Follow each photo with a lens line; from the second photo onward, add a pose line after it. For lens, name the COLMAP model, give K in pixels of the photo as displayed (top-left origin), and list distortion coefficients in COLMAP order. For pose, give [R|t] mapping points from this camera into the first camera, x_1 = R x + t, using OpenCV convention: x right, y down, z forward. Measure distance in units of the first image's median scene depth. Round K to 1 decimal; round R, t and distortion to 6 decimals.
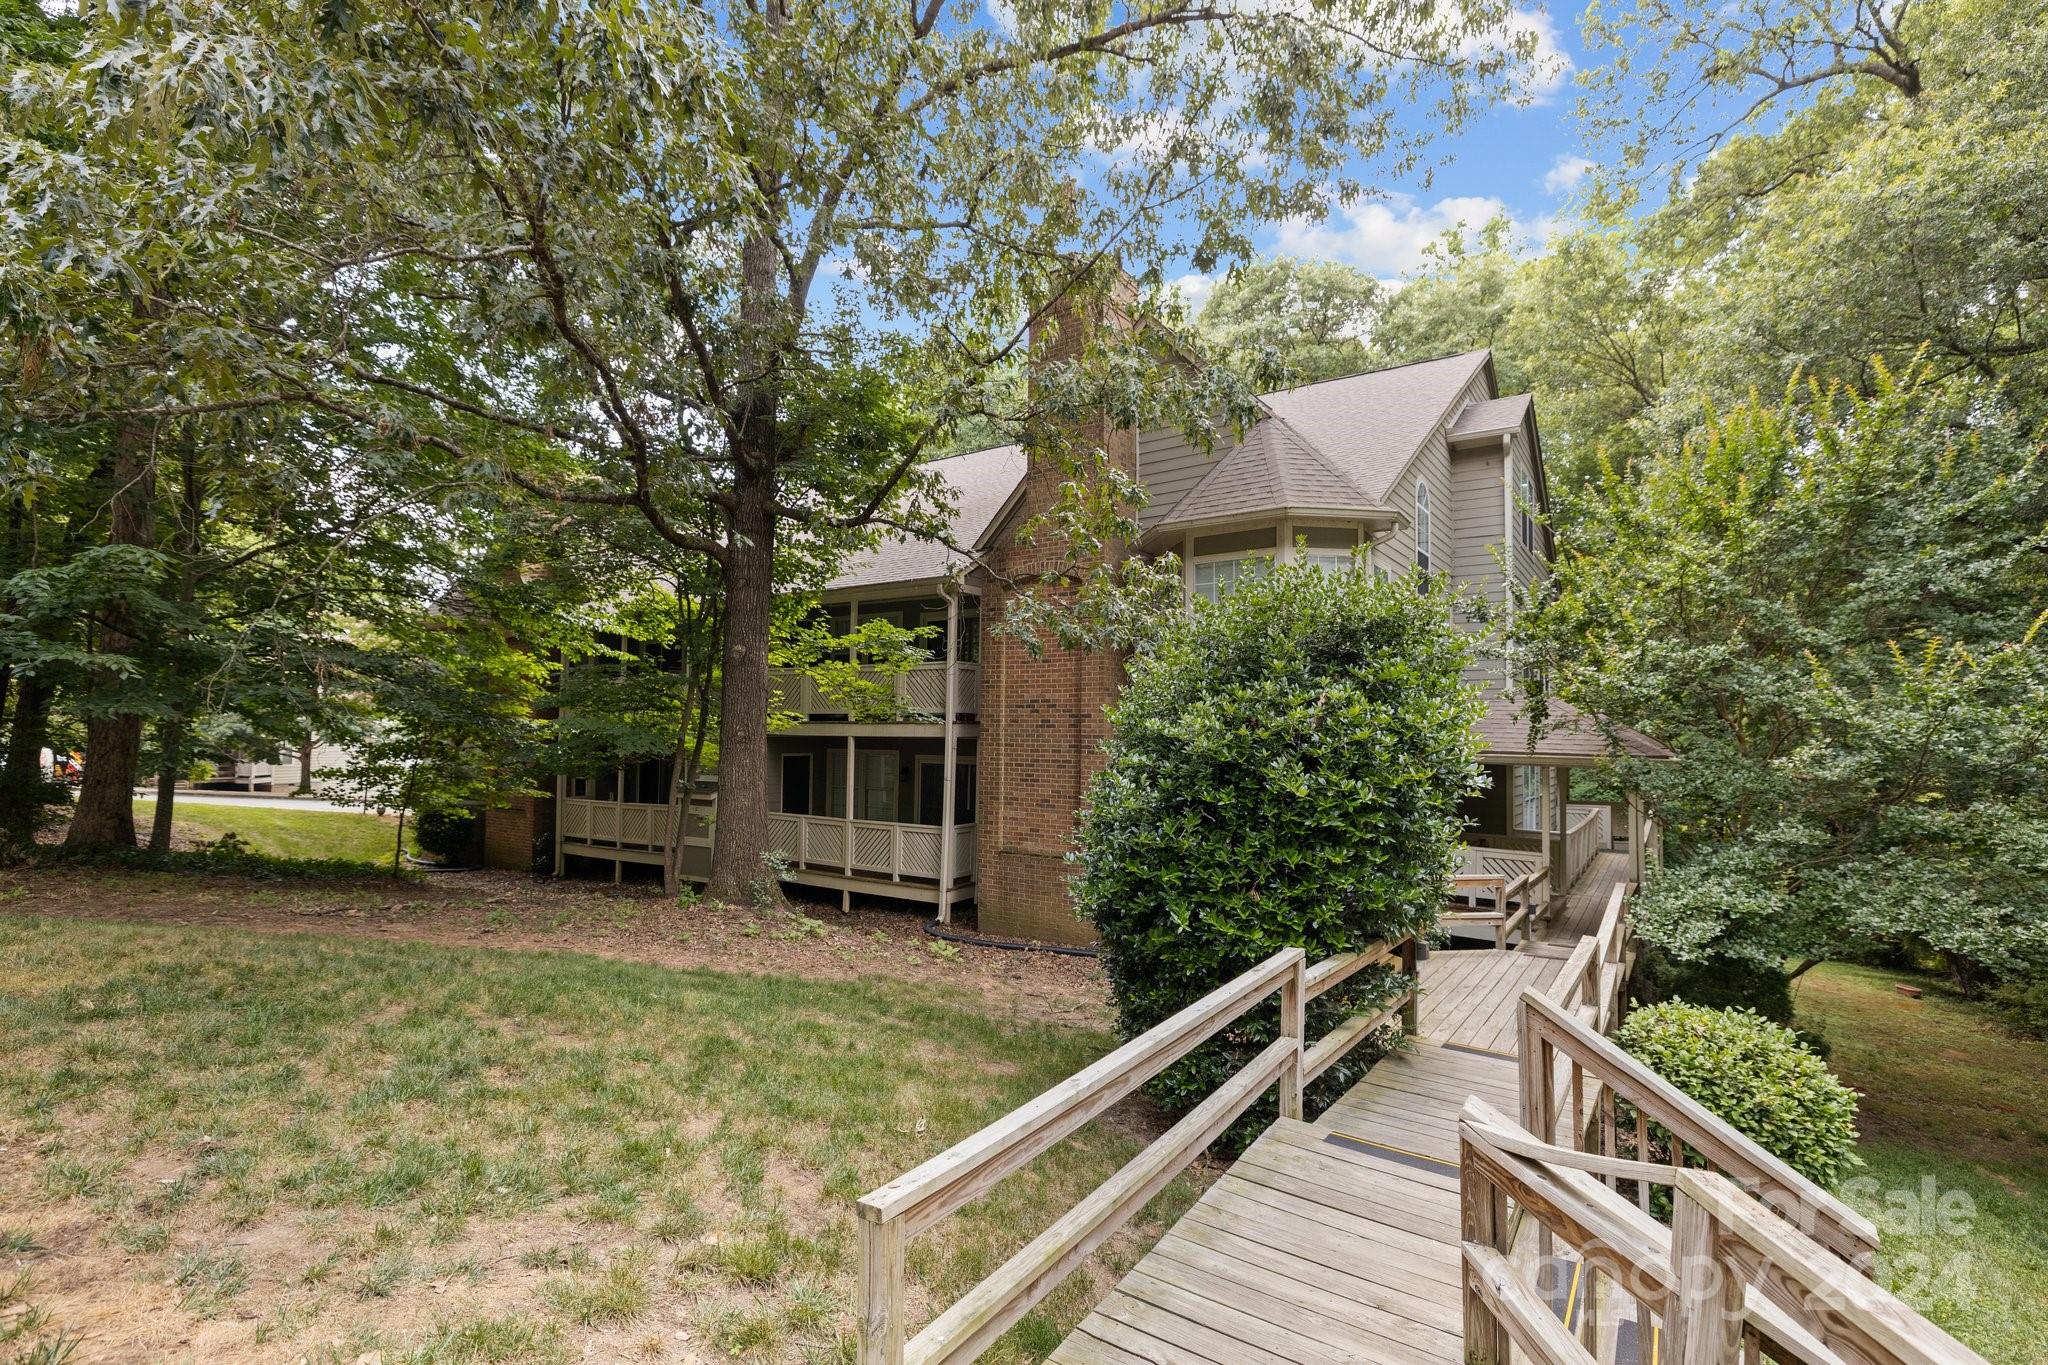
lens RADIAL K [[907.3, 0, 1025.4], [0, 907.3, 627.9], [0, 0, 1]] dist [0.001380, 0.000165]
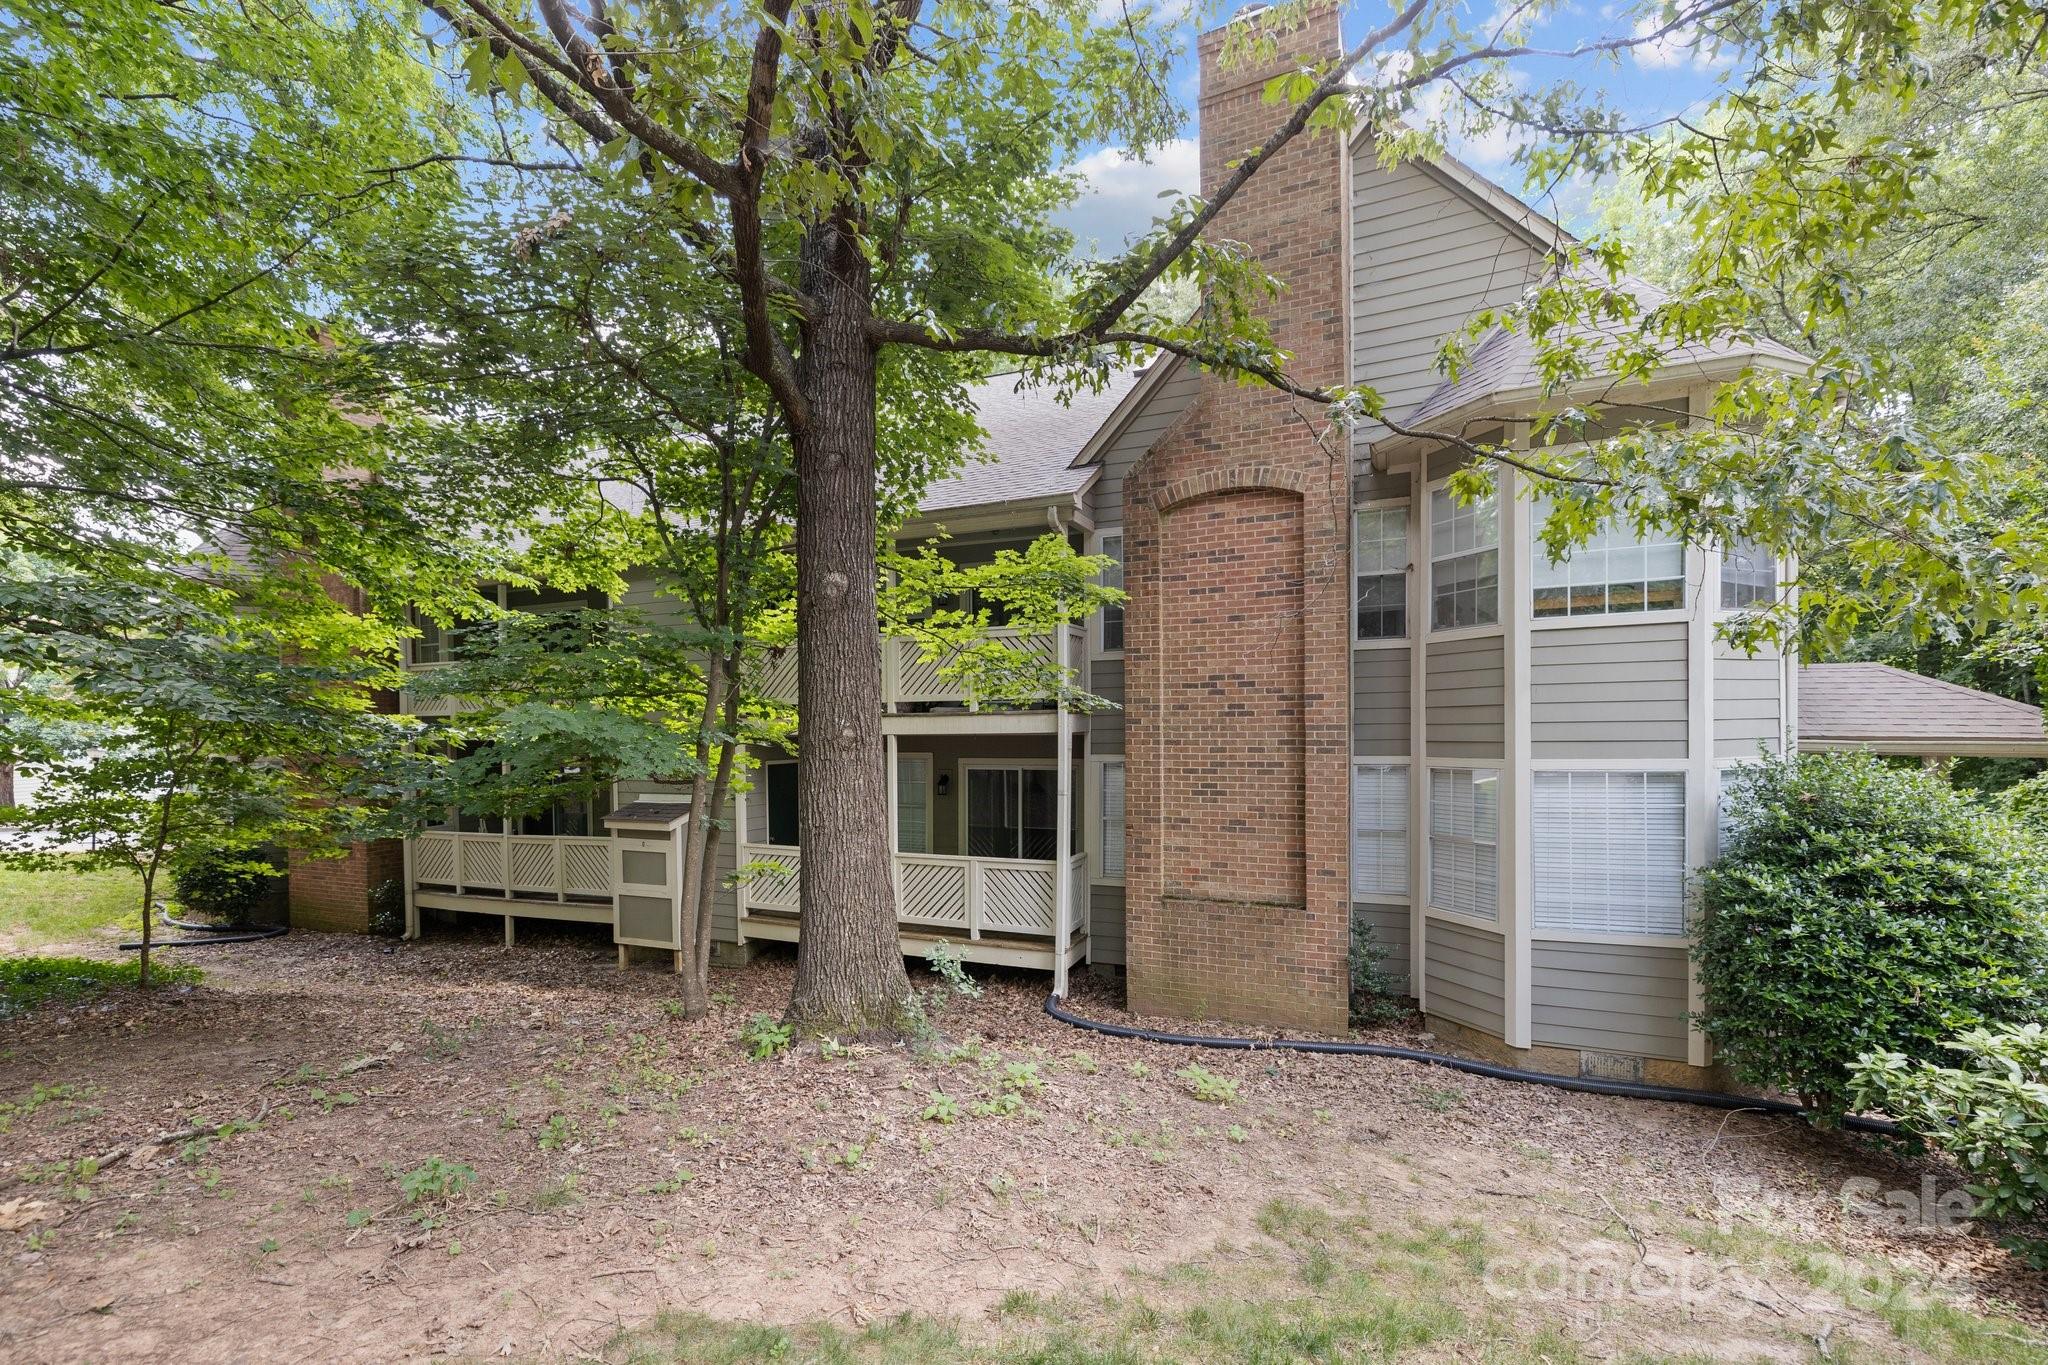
lens RADIAL K [[874.9, 0, 1017.4], [0, 874.9, 692.3], [0, 0, 1]] dist [0.000732, -0.000328]
pose [[0.983153, -0.012005, 0.182391, -0.221229], [-0.001629, 0.997226, 0.074415, 0.037234], [-0.182778, -0.073459, 0.980406, 0.329757]]
